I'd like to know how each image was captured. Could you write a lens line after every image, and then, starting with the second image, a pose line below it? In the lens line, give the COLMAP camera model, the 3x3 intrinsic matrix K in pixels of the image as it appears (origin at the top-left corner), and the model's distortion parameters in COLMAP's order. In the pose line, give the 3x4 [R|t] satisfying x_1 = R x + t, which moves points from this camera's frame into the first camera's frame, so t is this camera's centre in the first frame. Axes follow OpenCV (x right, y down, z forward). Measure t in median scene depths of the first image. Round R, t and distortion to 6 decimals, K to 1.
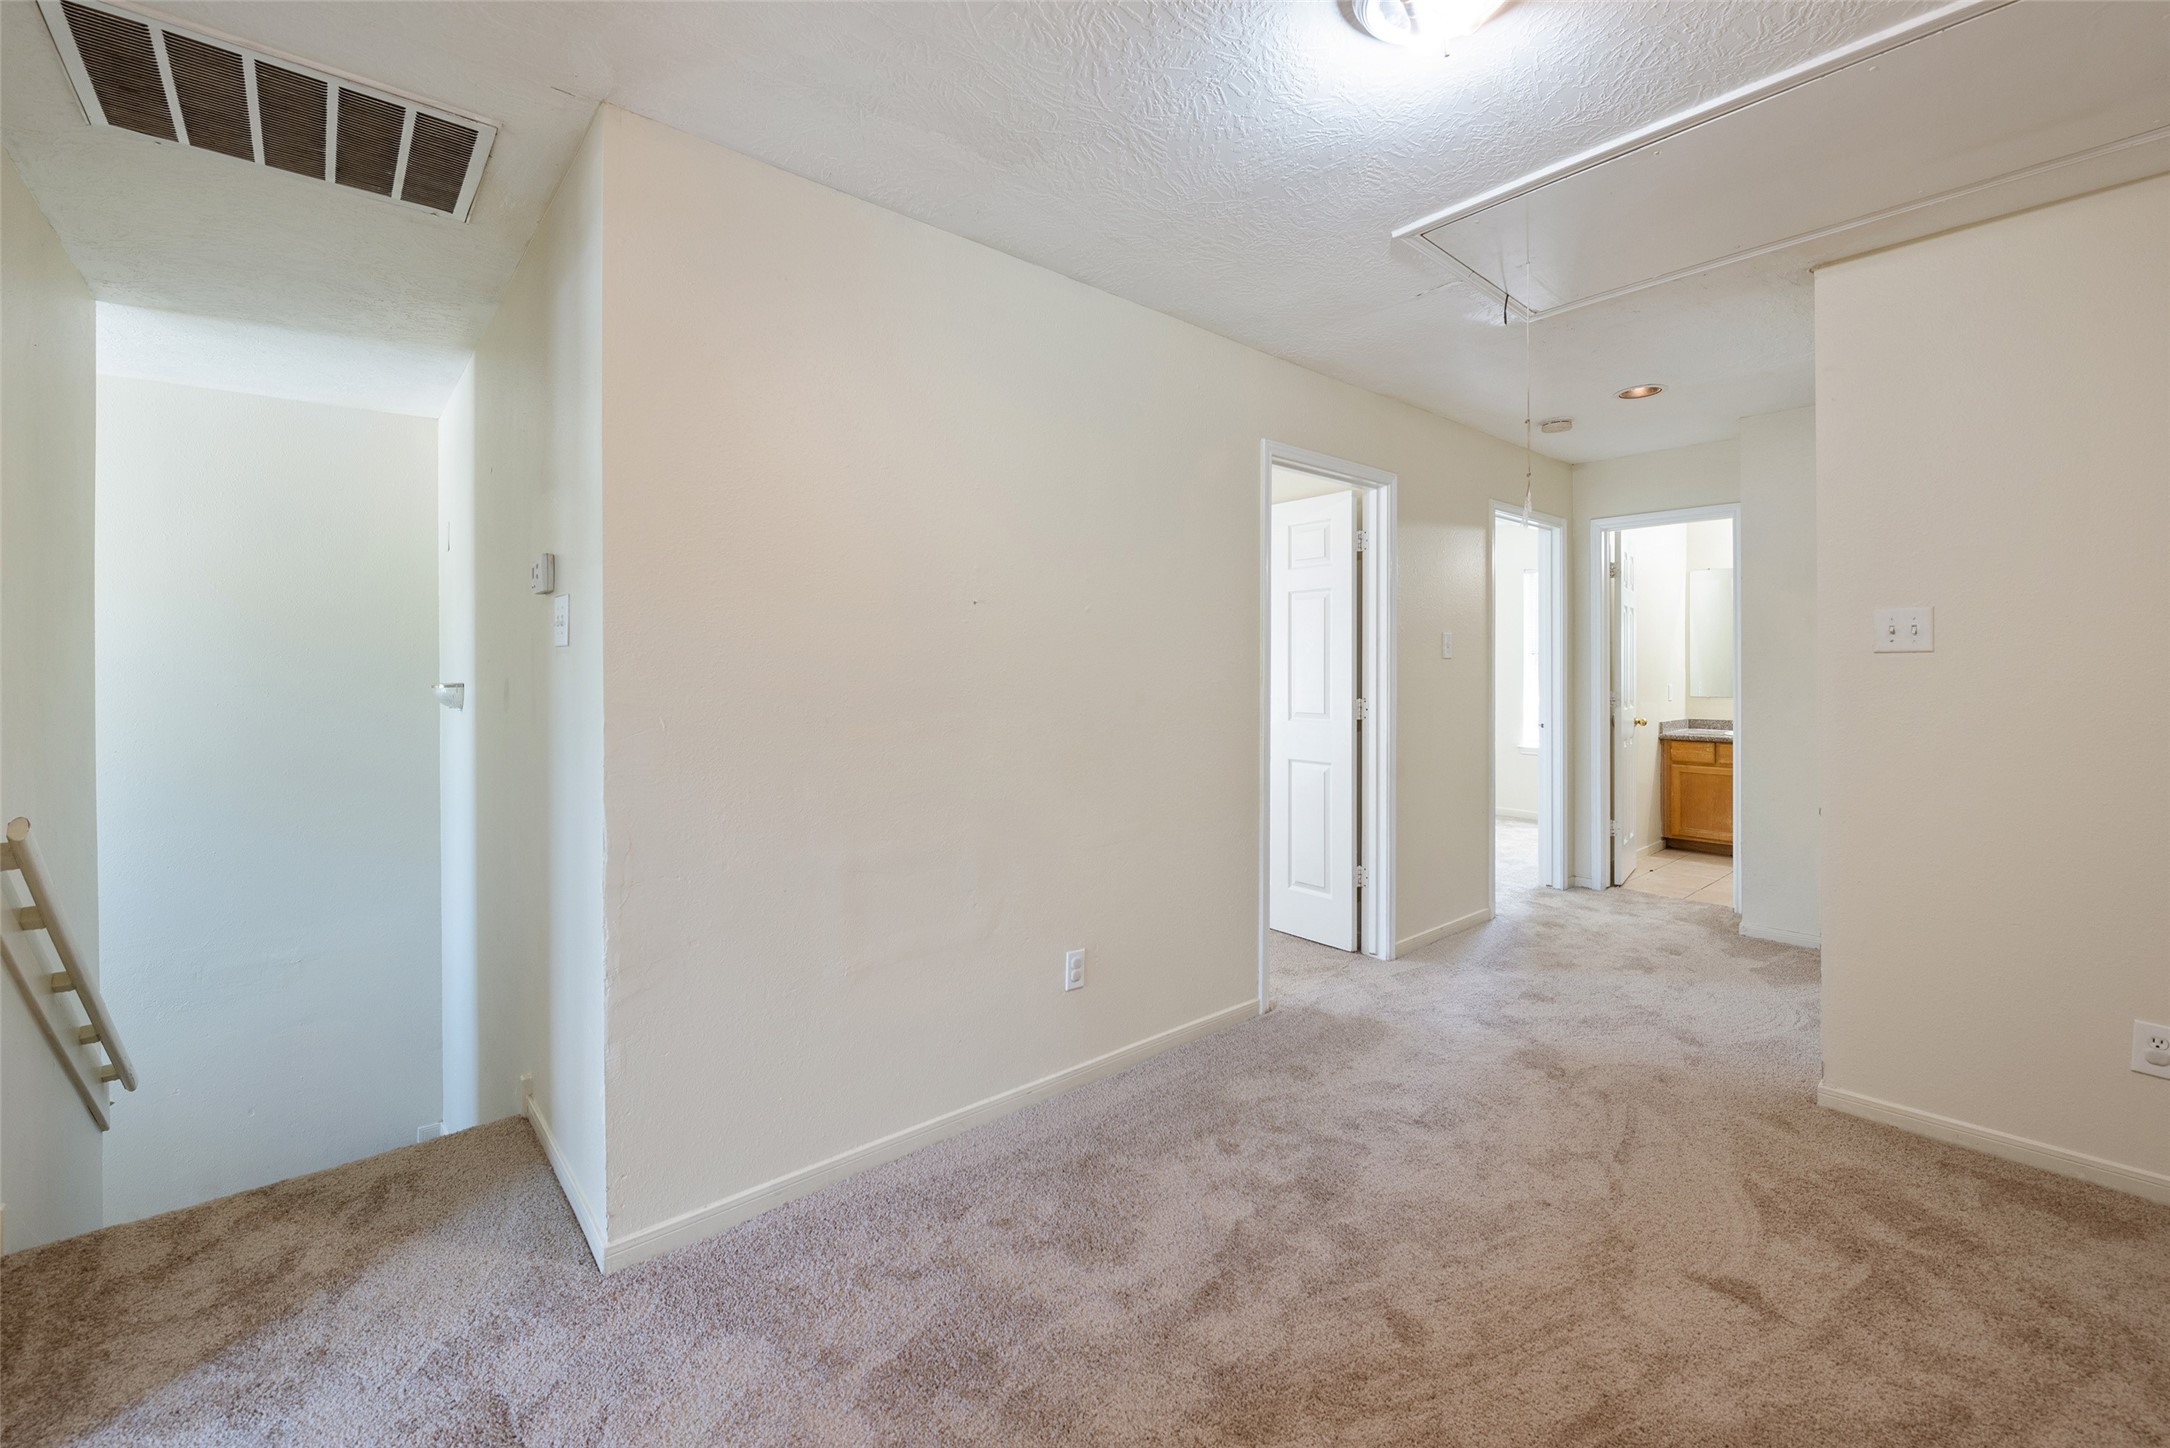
lens RADIAL K [[894.1, 0, 1089.3], [0, 894.1, 665.5], [0, 0, 1]] dist [-0.001412, -0.000242]
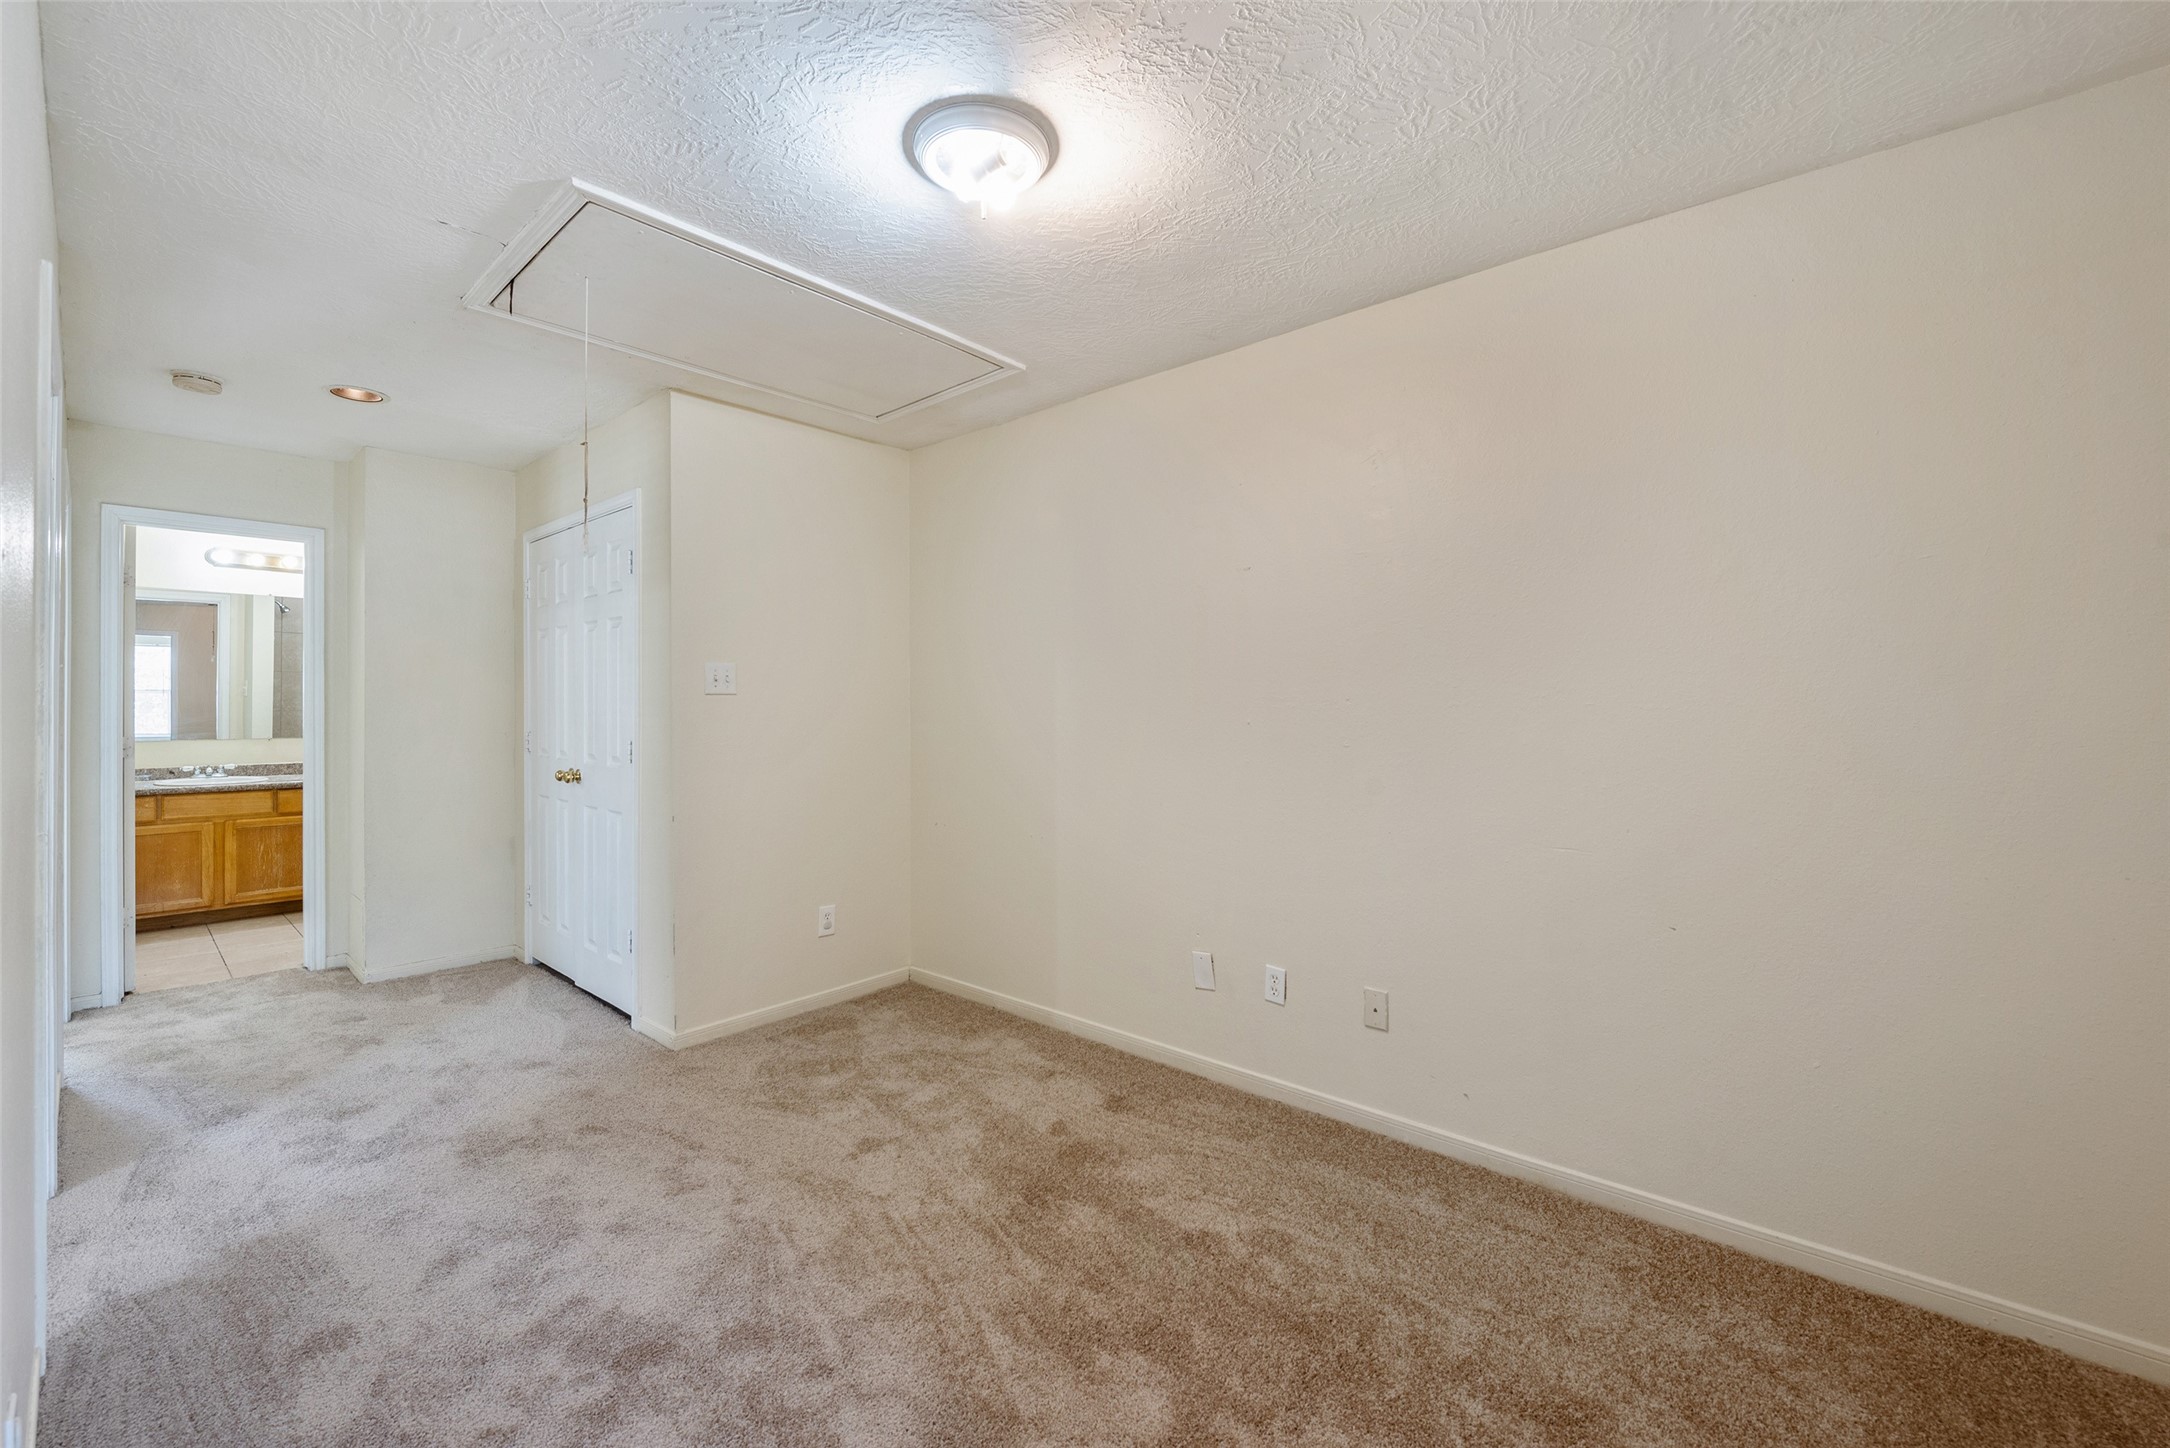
lens RADIAL K [[874.9, 0, 1055.6], [0, 874.9, 710.3], [0, 0, 1]] dist [-0.002144, -0.000289]
pose [[-0.115045, -0.005008, 0.993348, -0.265211], [-0.002203, 0.999986, 0.004786, 0.000828], [-0.993358, -0.001638, -0.115055, 0.335394]]
